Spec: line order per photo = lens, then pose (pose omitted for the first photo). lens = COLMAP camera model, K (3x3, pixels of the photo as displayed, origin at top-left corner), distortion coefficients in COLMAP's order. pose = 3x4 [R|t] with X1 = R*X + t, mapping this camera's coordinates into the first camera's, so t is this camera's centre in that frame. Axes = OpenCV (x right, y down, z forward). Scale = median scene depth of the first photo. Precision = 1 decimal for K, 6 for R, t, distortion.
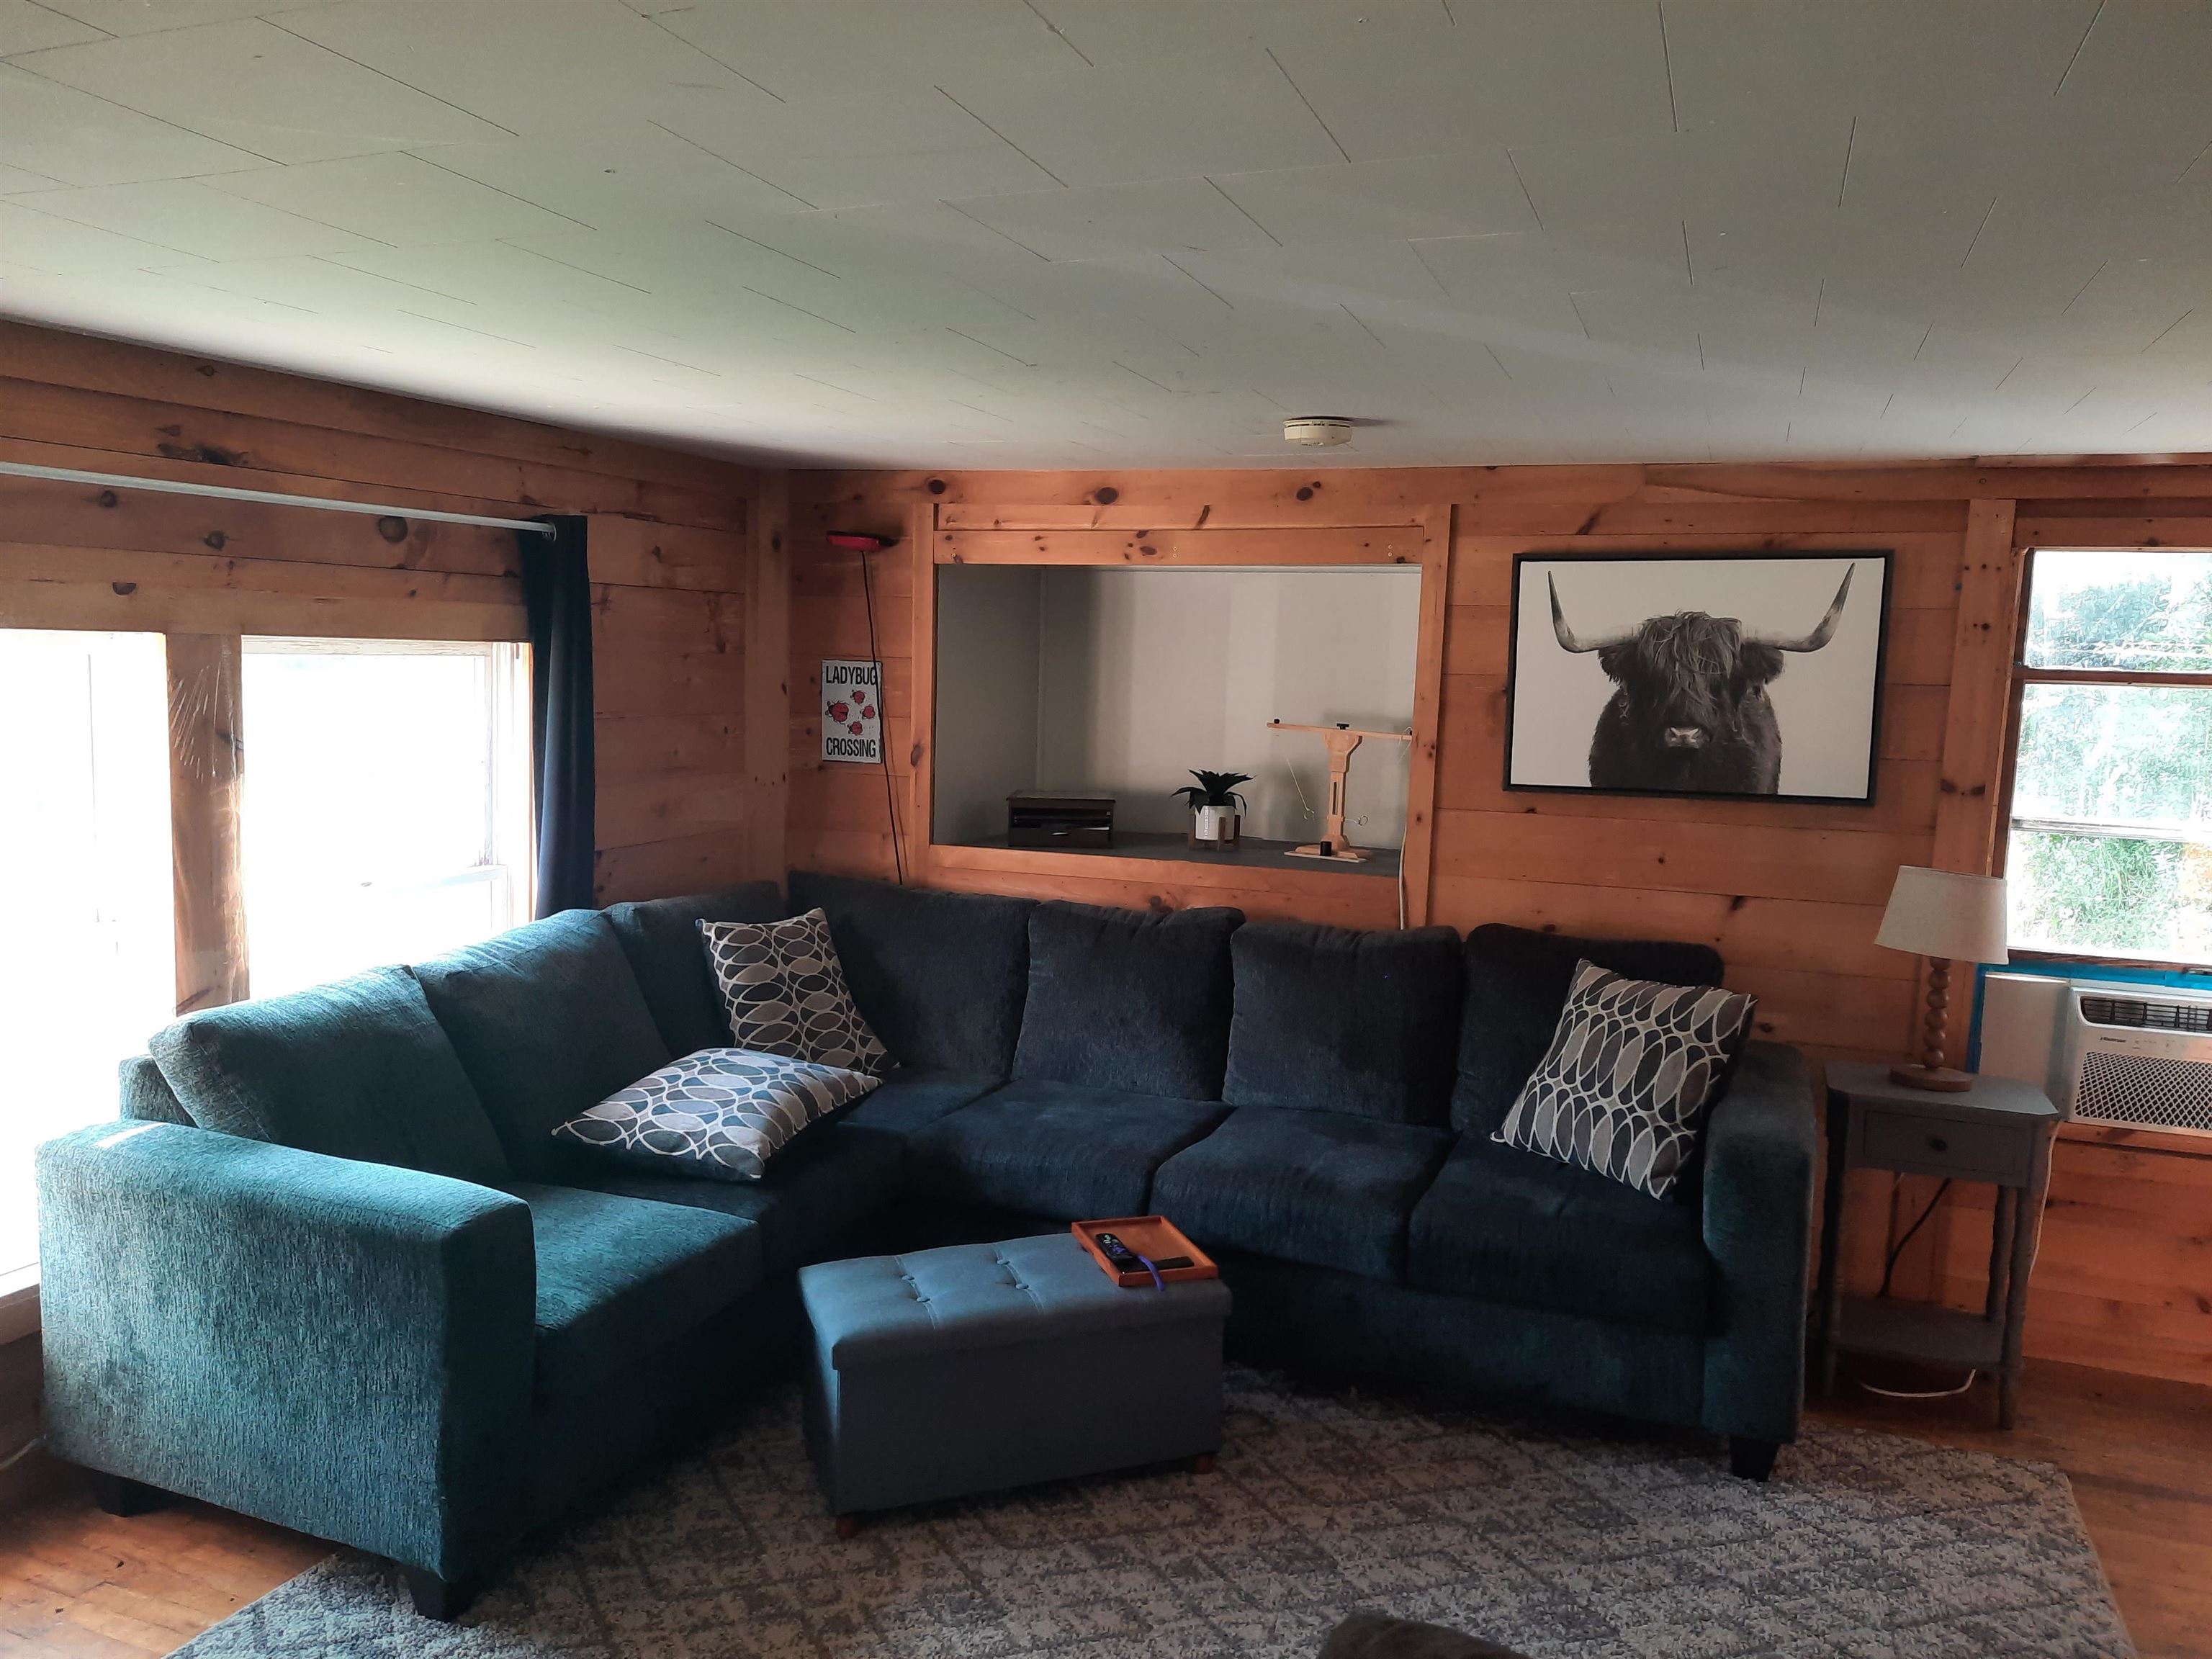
lens RADIAL K [[1616.8, 0, 1118.9], [0, 1616.8, 850.4], [0, 0, 1]] dist [0.047029, -0.048387]
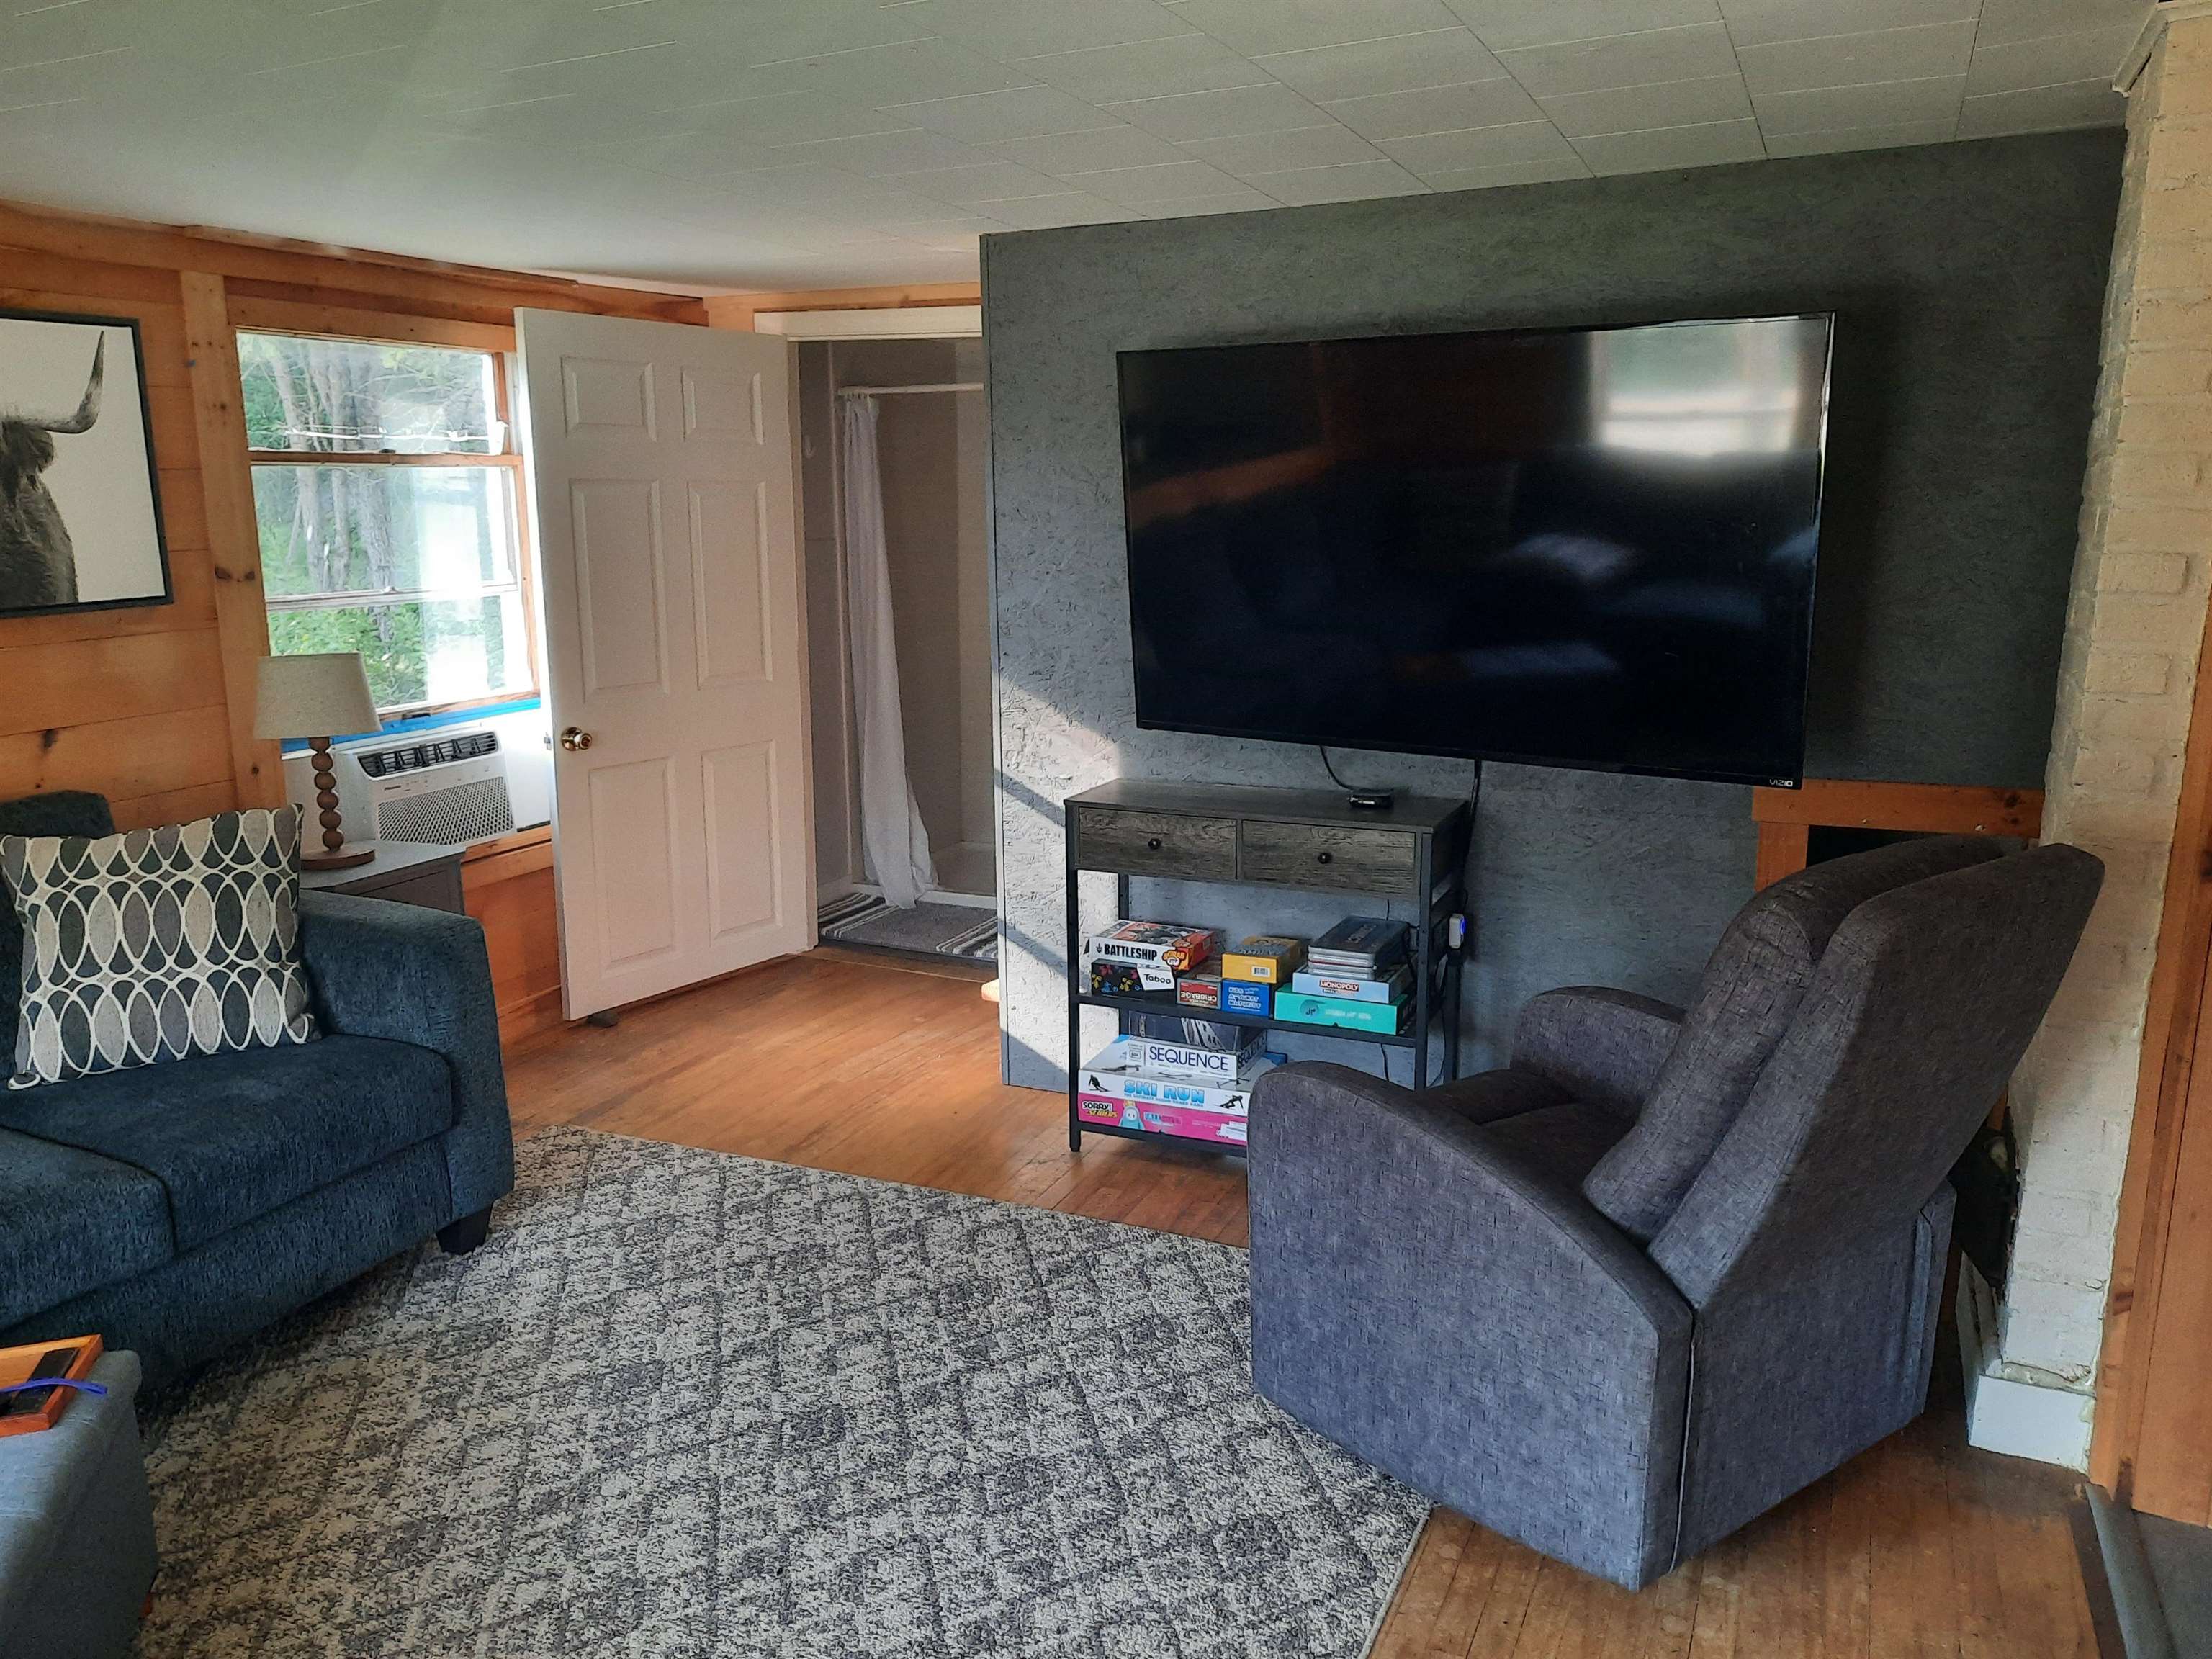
lens RADIAL K [[1616.8, 0, 1112.0], [0, 1616.8, 850.2], [0, 0, 1]] dist [0.047029, -0.048387]
pose [[0.060842, -0.246153, 0.967319, -0.452280], [0.132986, 0.962474, 0.236556, -0.041671], [-0.989249, 0.114247, 0.091293, 0.409589]]
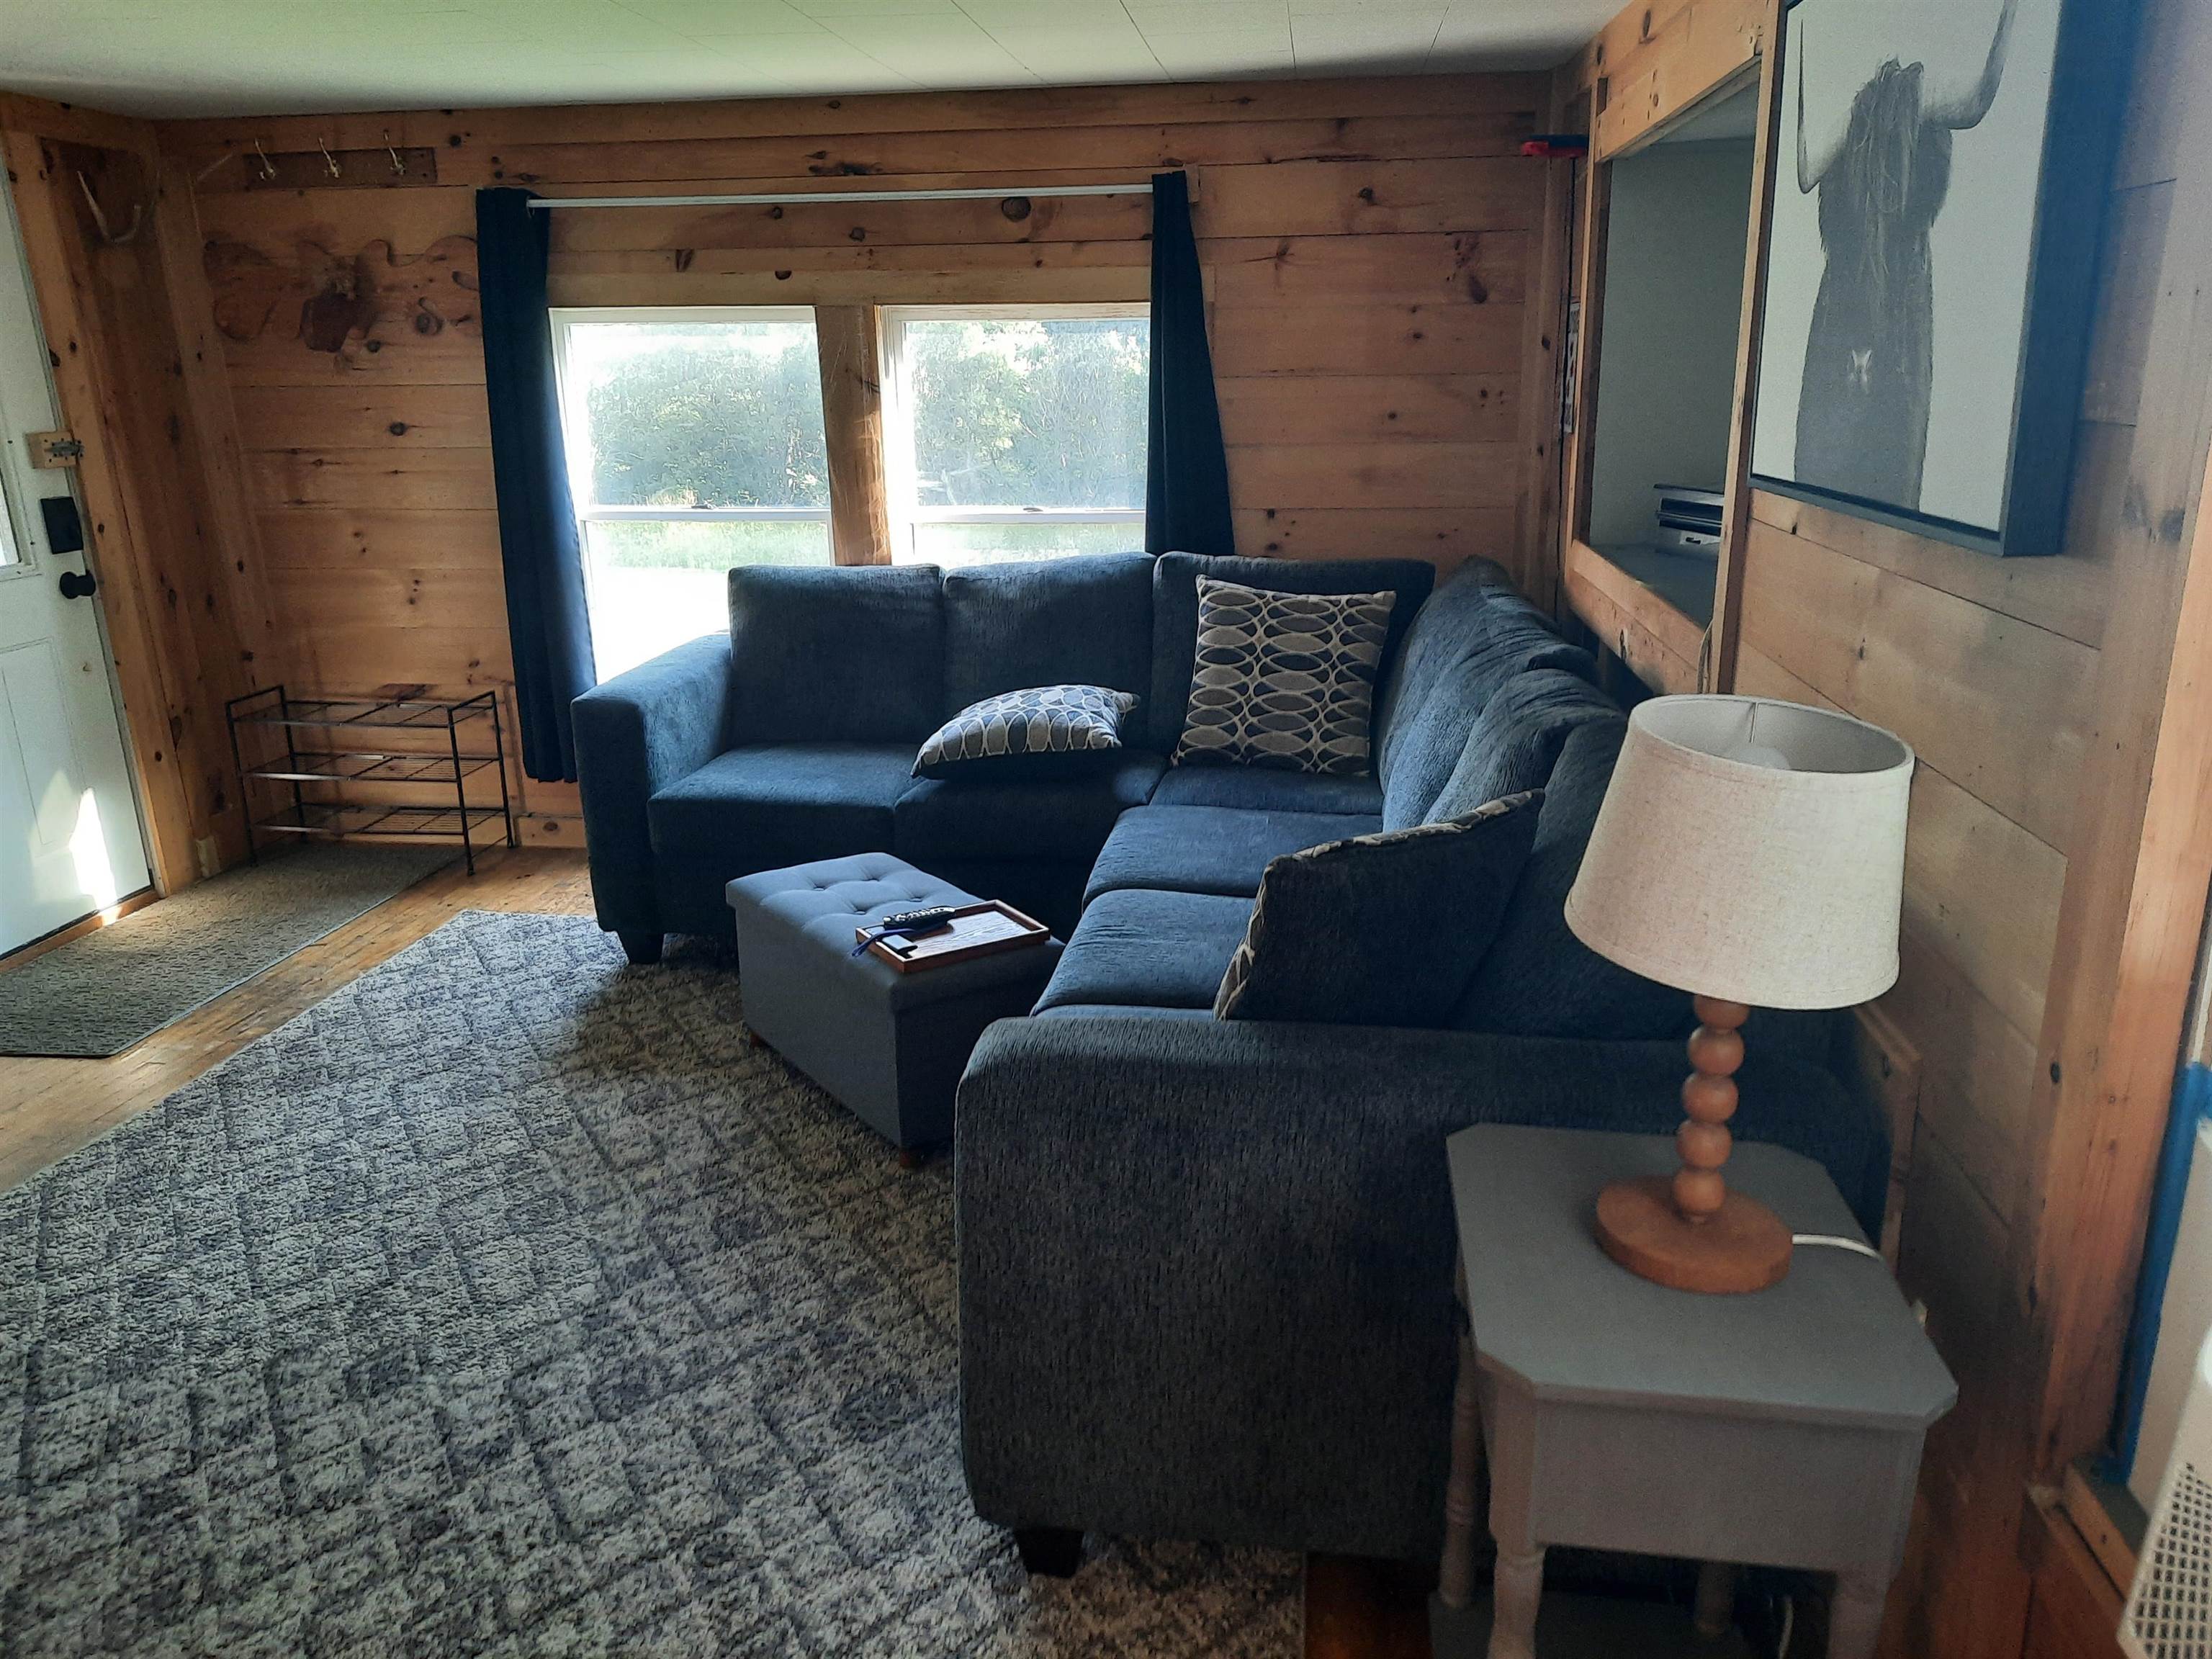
lens RADIAL K [[1616.8, 0, 1112.6], [0, 1616.8, 845.7], [0, 0, 1]] dist [0.047029, -0.048387]
pose [[0.246259, 0.254714, -0.935135, 0.787352], [-0.100859, 0.966345, 0.236654, -0.031107], [0.963942, 0.036039, 0.263661, 0.733109]]
